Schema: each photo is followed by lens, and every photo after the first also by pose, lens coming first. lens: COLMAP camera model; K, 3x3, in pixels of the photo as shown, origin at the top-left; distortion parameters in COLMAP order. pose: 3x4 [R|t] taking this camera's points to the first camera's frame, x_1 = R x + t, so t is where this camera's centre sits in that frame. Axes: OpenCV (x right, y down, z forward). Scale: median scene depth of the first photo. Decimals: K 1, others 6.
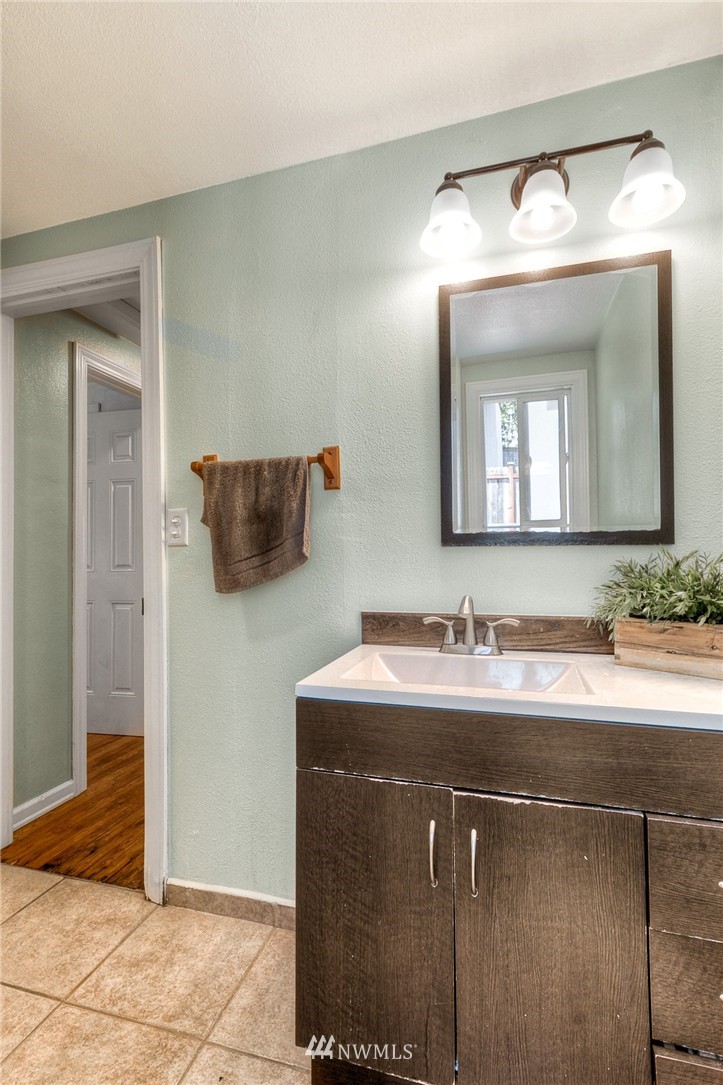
lens RADIAL K [[499.6, 0, 364.6], [0, 499.6, 542.8], [0, 0, 1]] dist [0.000022, 0.002238]
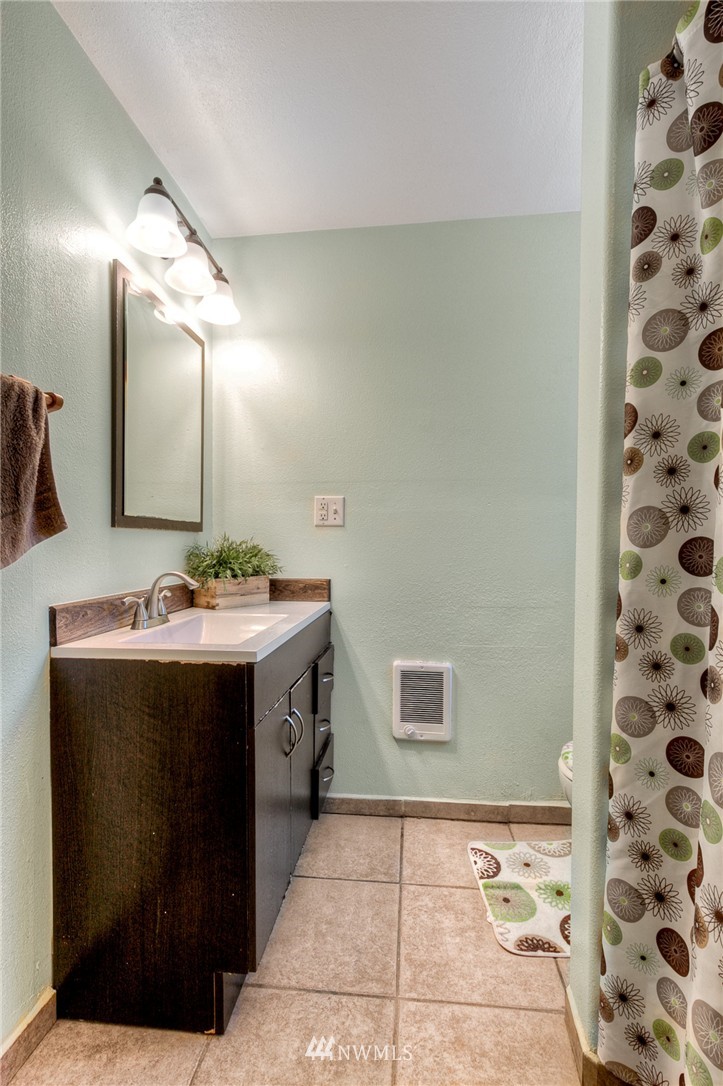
lens RADIAL K [[500.0, 0, 364.2], [0, 500.0, 546.4], [0, 0, 1]] dist [0.000022, 0.002238]
pose [[-0.159881, 0.001204, 0.987136, -0.949733], [-0.019239, 0.999806, -0.004335, 0.042475], [-0.986949, -0.019685, -0.159827, 0.712459]]
